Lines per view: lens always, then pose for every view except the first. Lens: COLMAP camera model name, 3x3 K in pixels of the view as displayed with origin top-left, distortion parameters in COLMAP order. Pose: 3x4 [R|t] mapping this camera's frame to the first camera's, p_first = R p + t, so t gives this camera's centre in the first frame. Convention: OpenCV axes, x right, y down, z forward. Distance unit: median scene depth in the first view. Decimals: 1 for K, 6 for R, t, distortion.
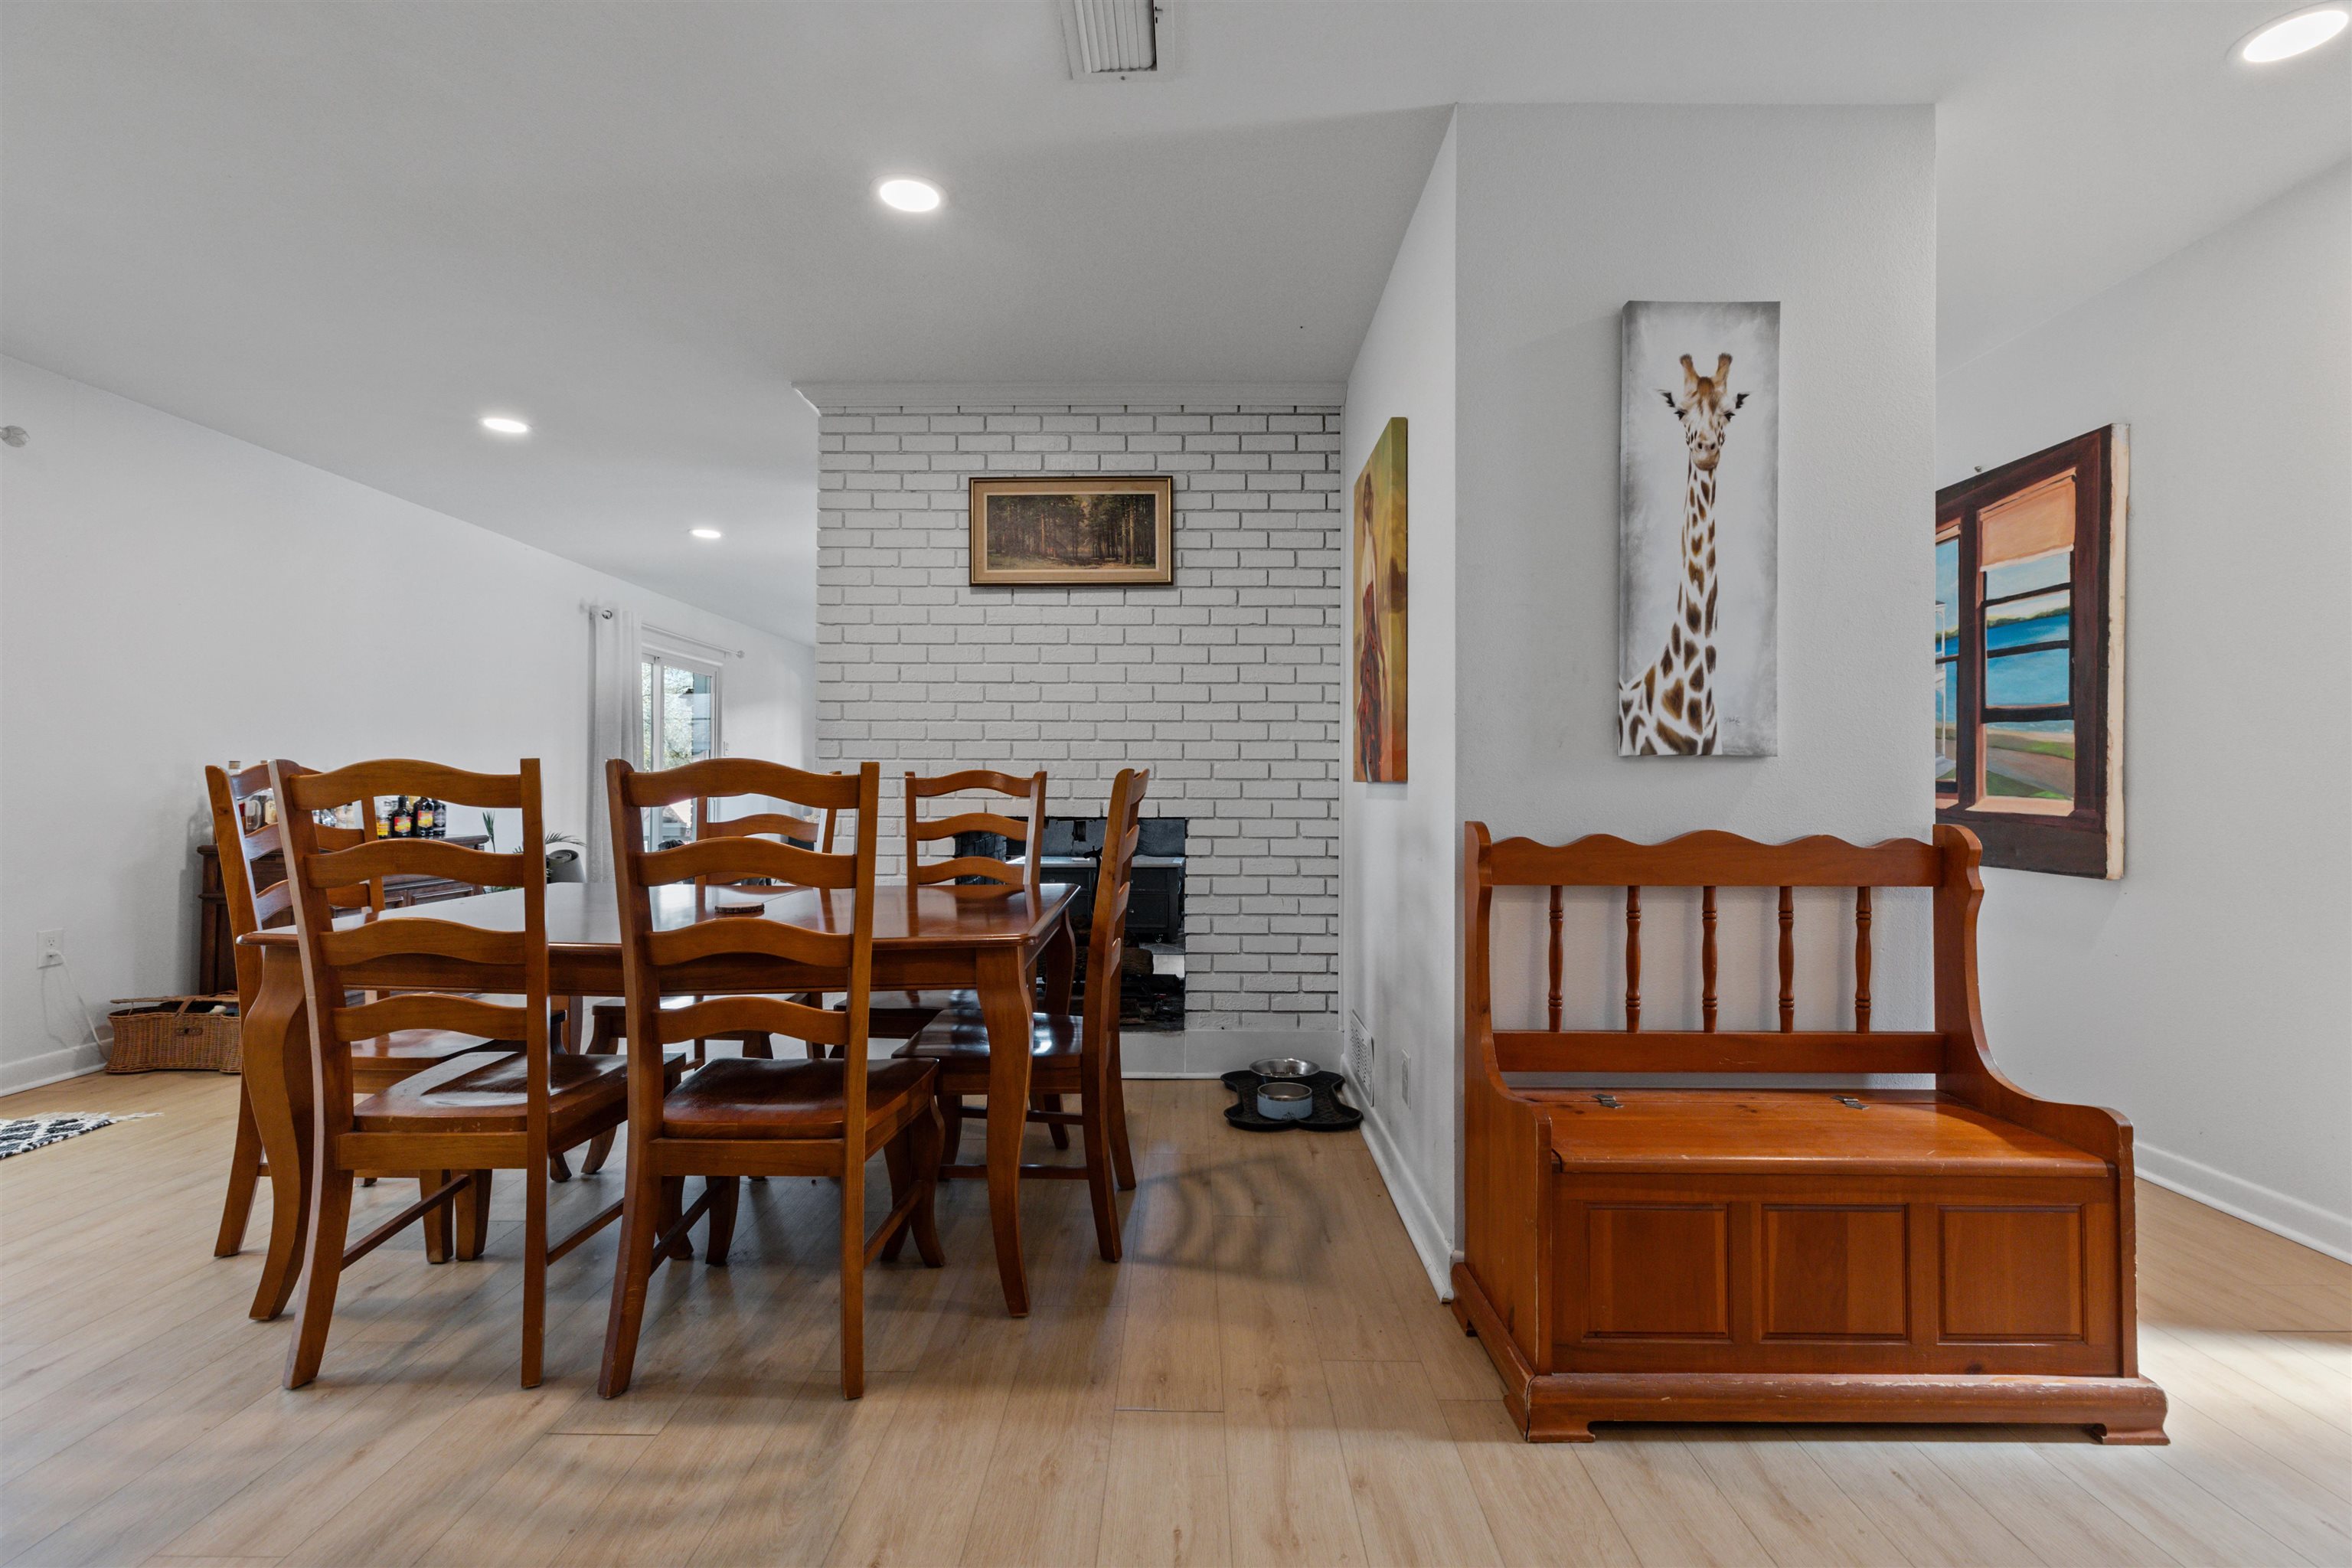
lens RADIAL K [[1058.9, 0, 1172.5], [0, 1058.9, 769.5], [0, 0, 1]] dist [0.004447, 0.000068]
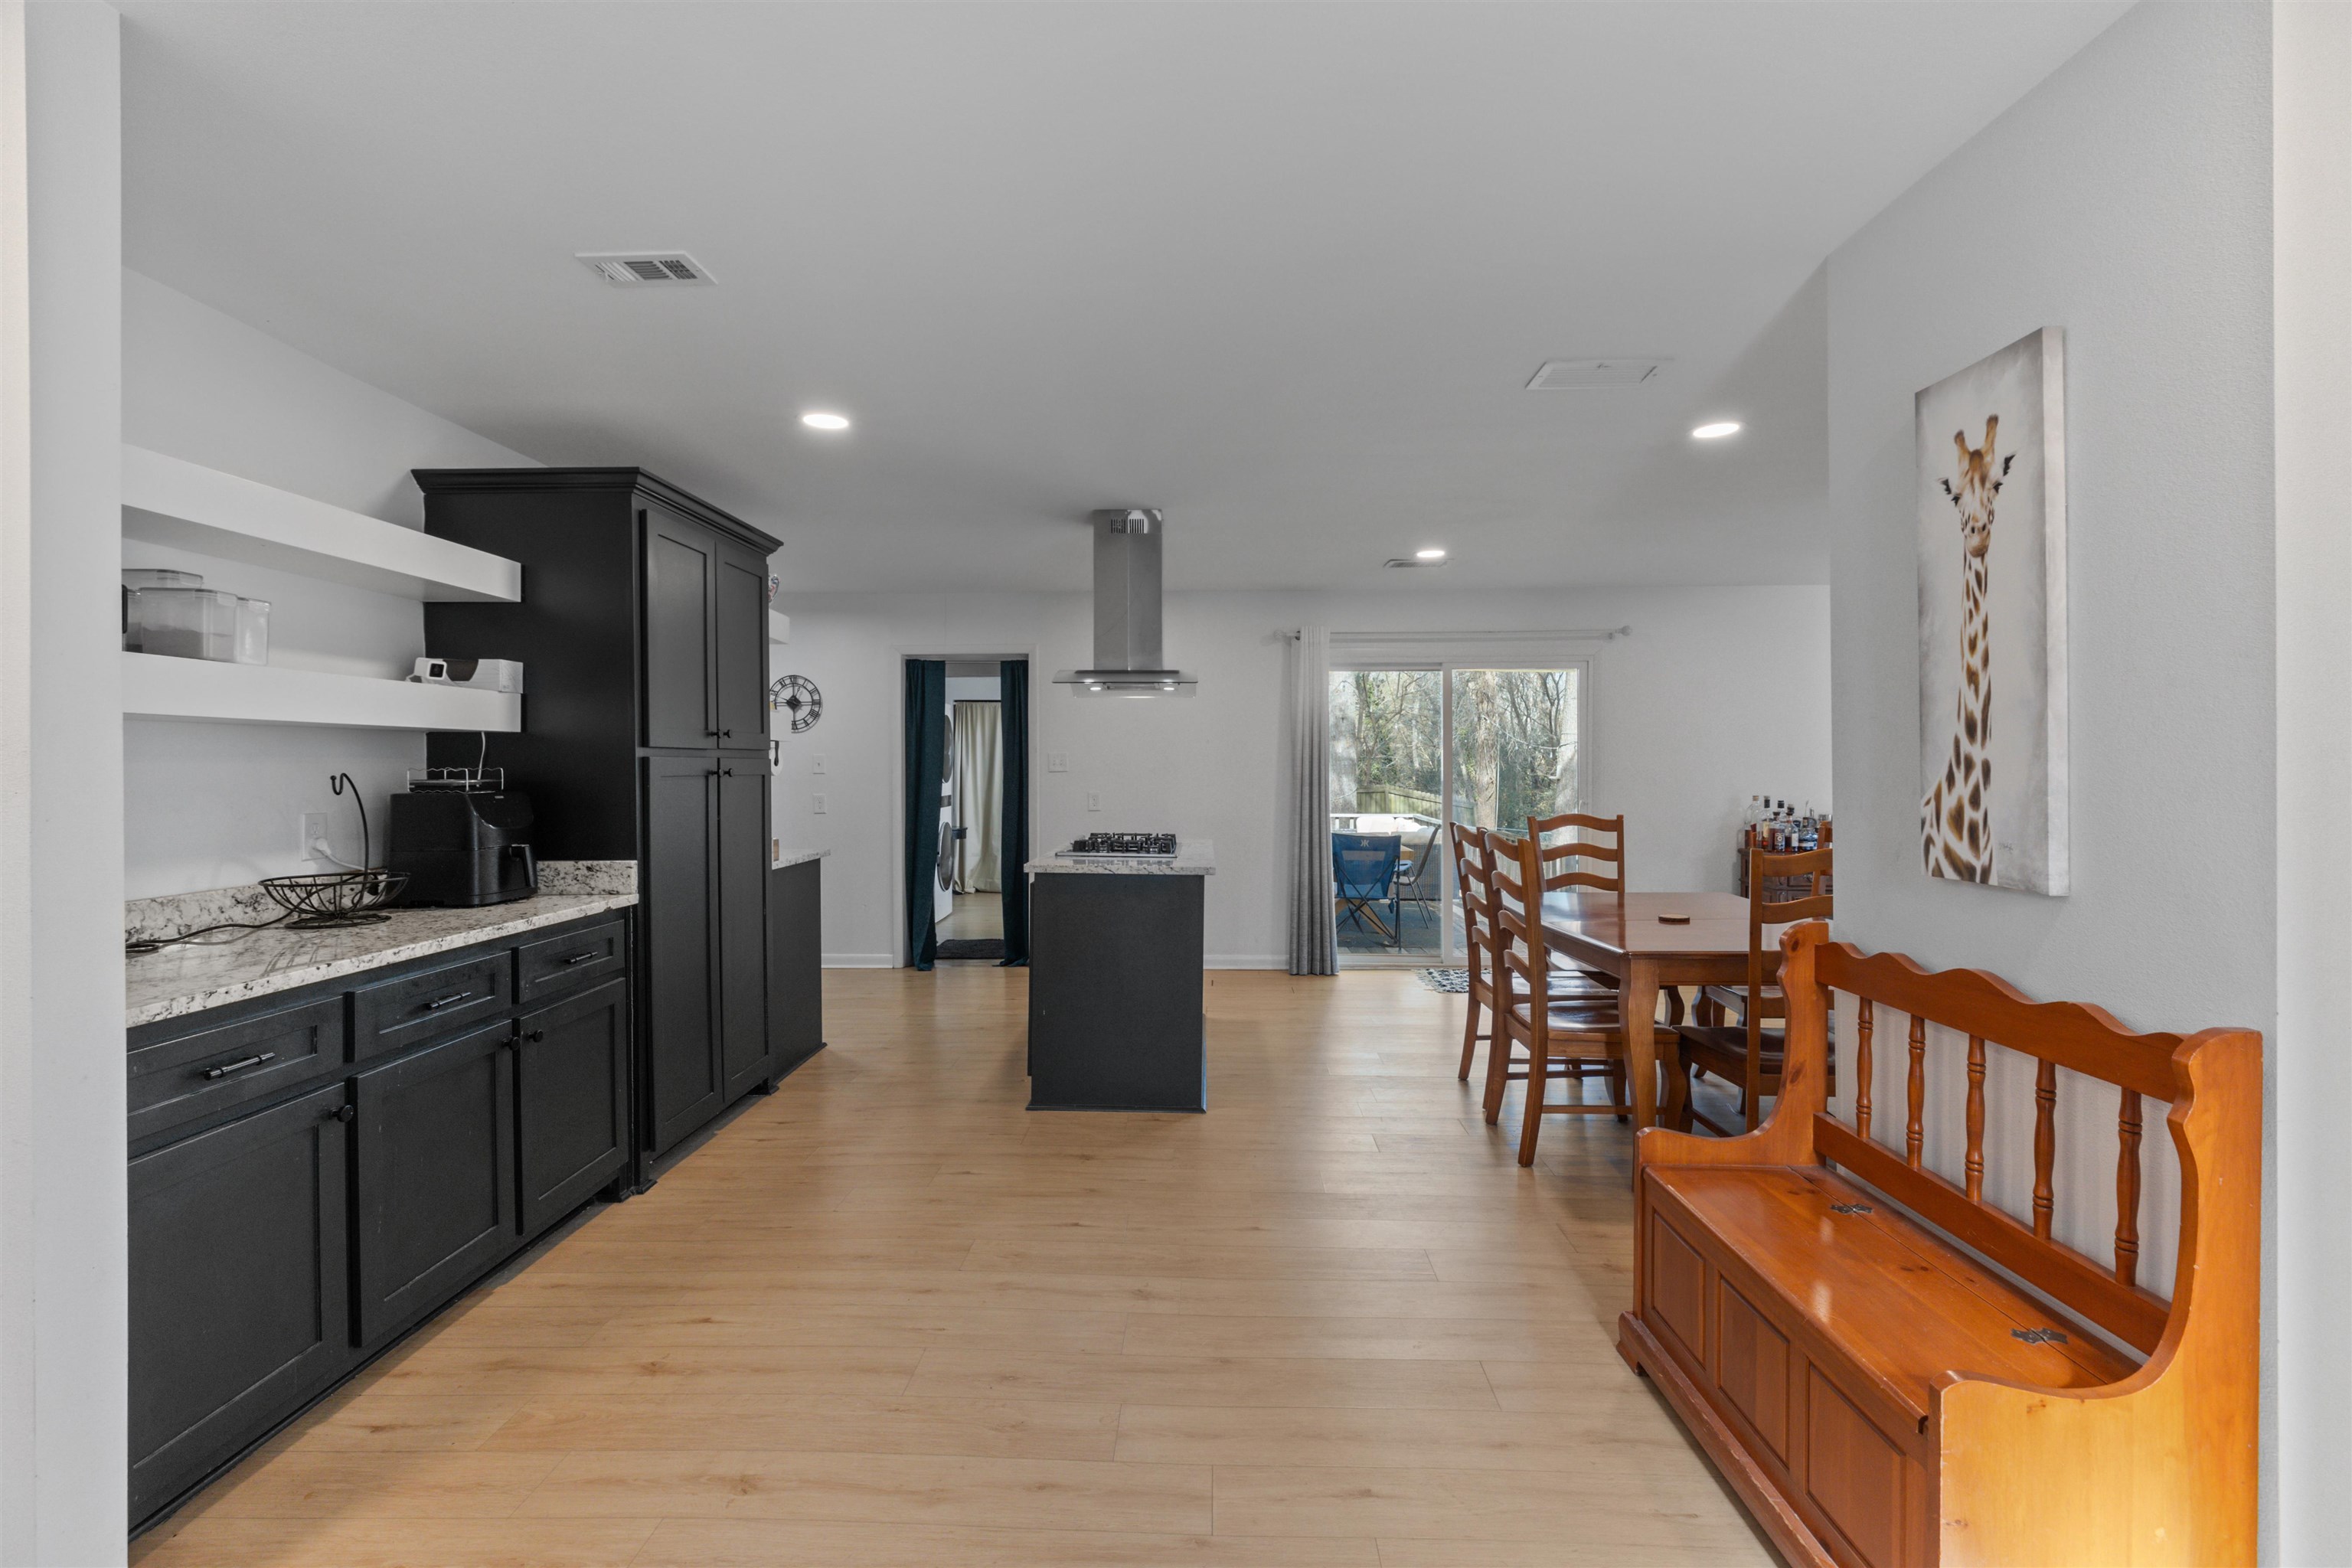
lens RADIAL K [[1044.2, 0, 1176.0], [0, 1044.2, 784.0], [0, 0, 1]] dist [0.001318, 0.000128]
pose [[-0.014598, 0.008666, -0.999856, 1.369243], [0.019867, 0.999768, 0.008375, -0.116234], [0.999696, -0.019742, -0.014767, 0.351788]]
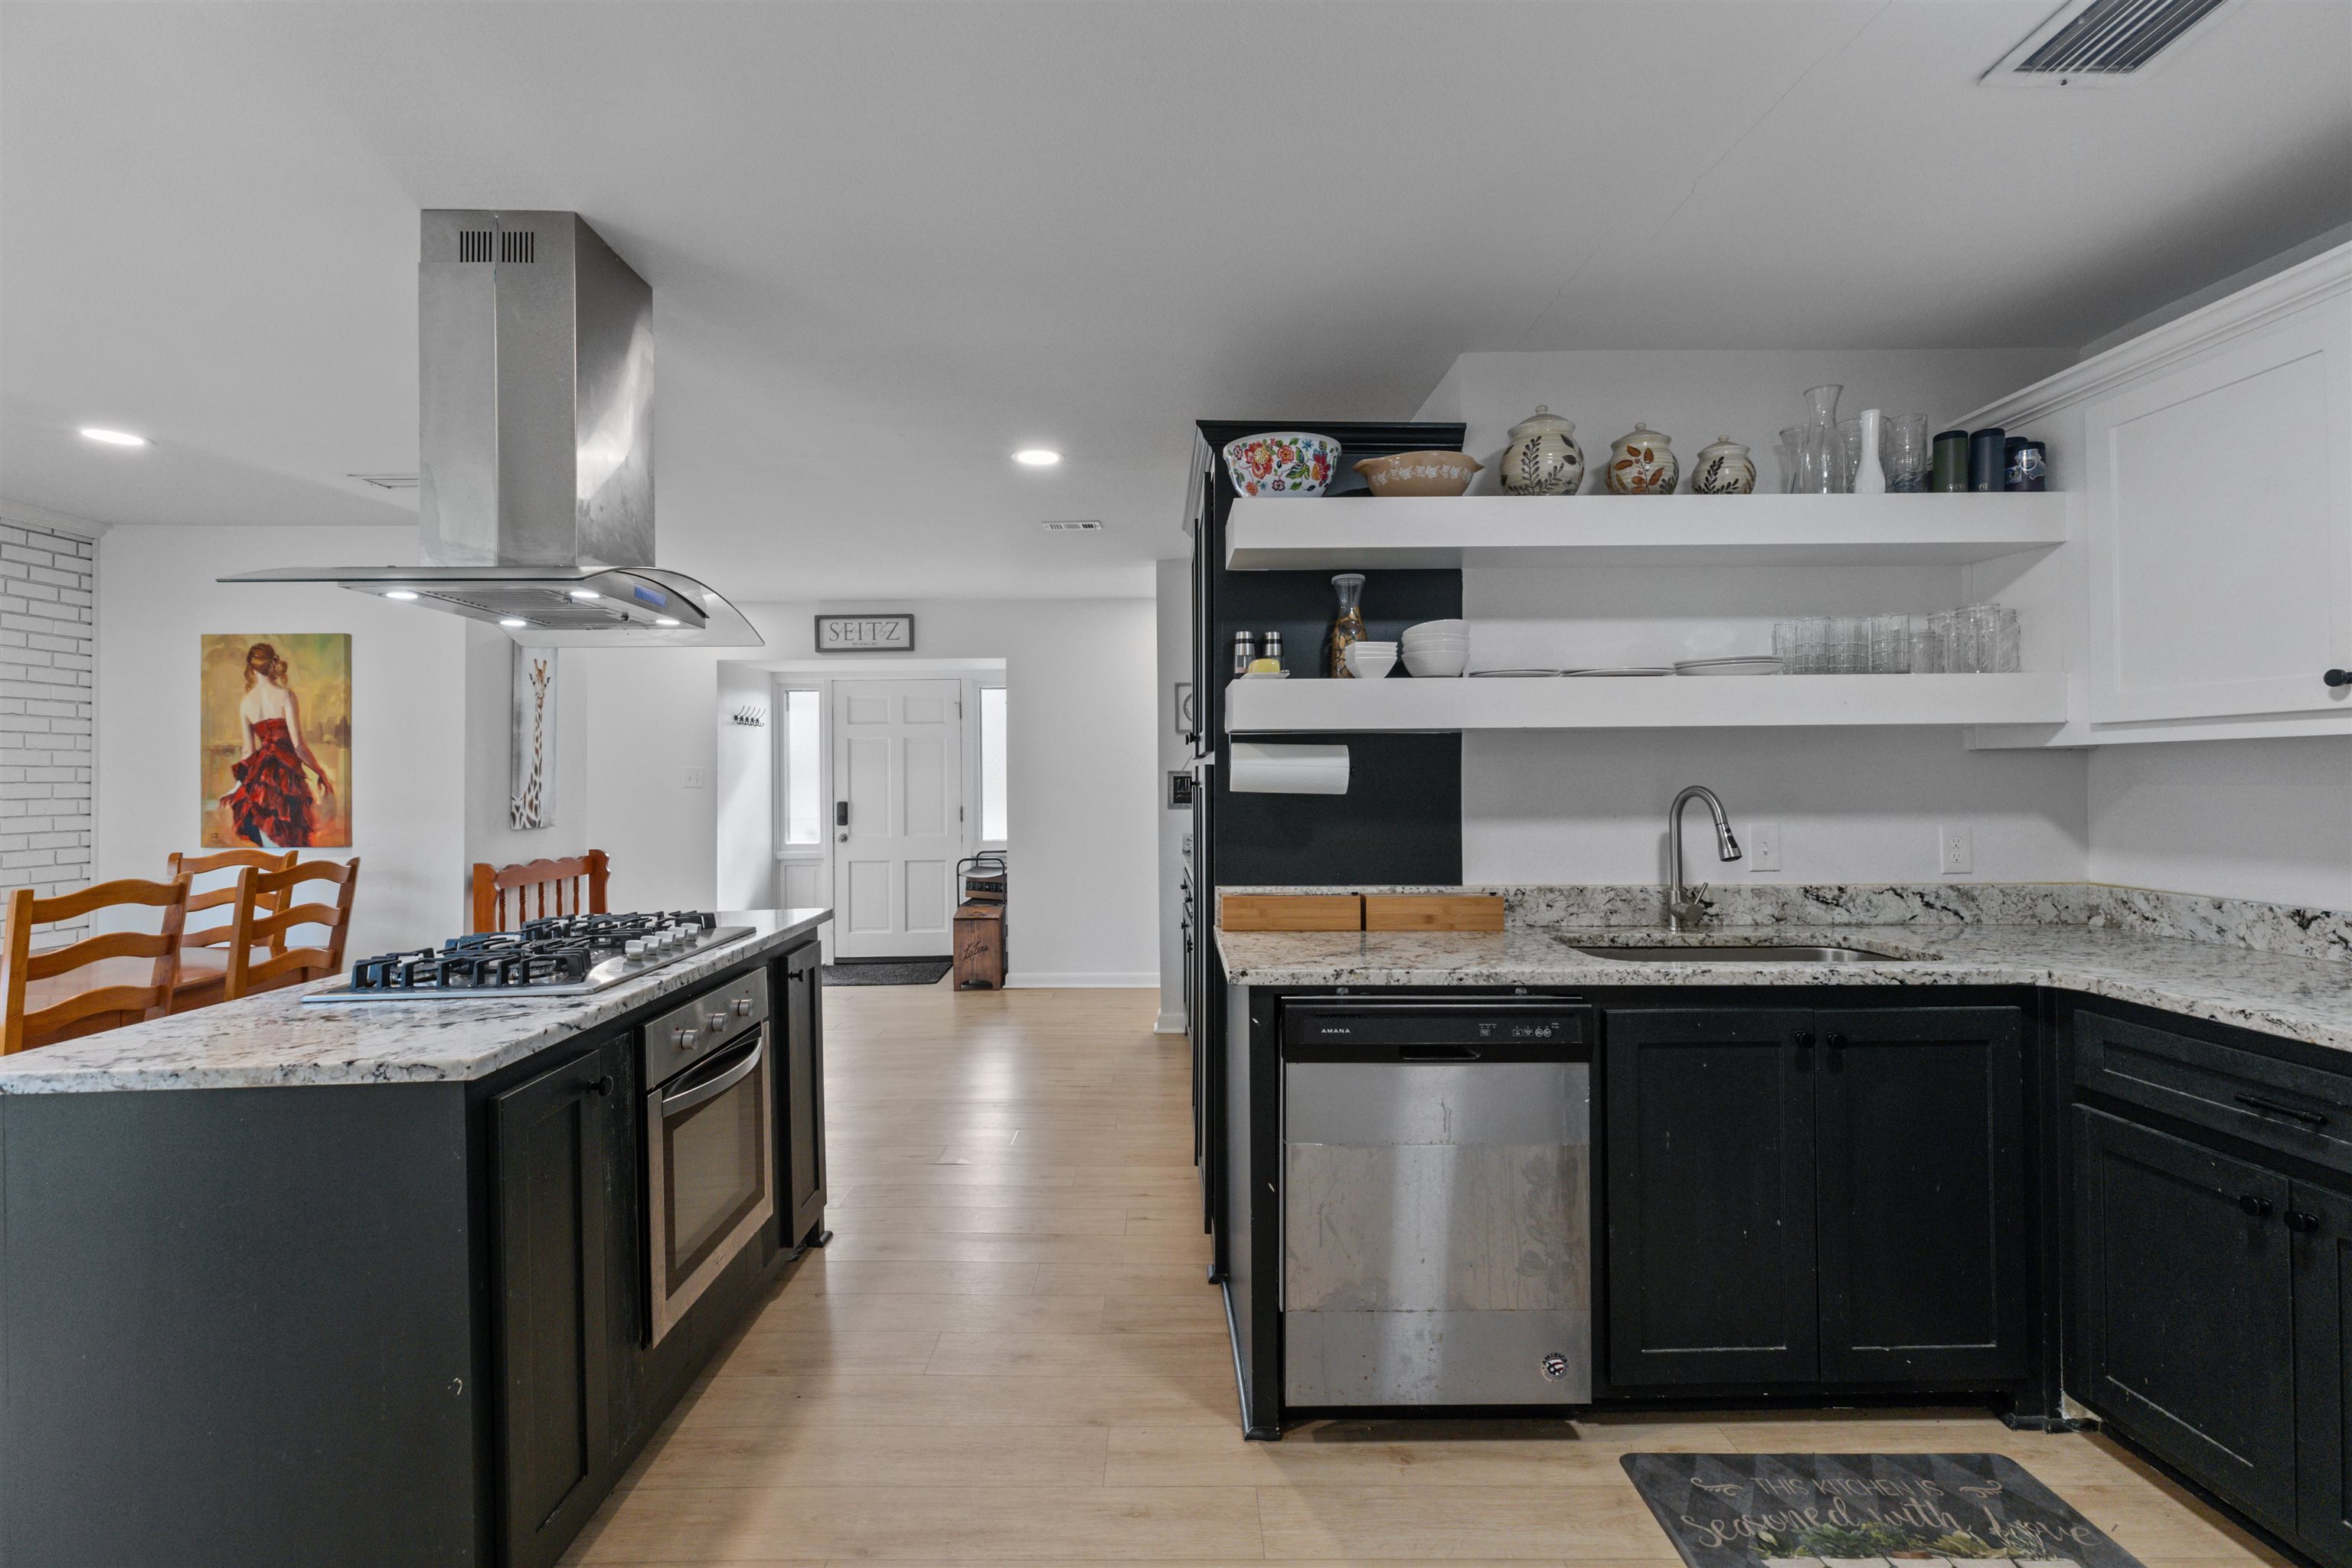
lens RADIAL K [[1058.9, 0, 1172.5], [0, 1058.9, 769.5], [0, 0, 1]] dist [0.004447, 0.000068]
pose [[-0.021658, 0.003837, 0.999758, -1.914955], [-0.007222, 0.999966, -0.003994, -0.144414], [-0.999739, -0.007306, -0.021629, -0.374111]]
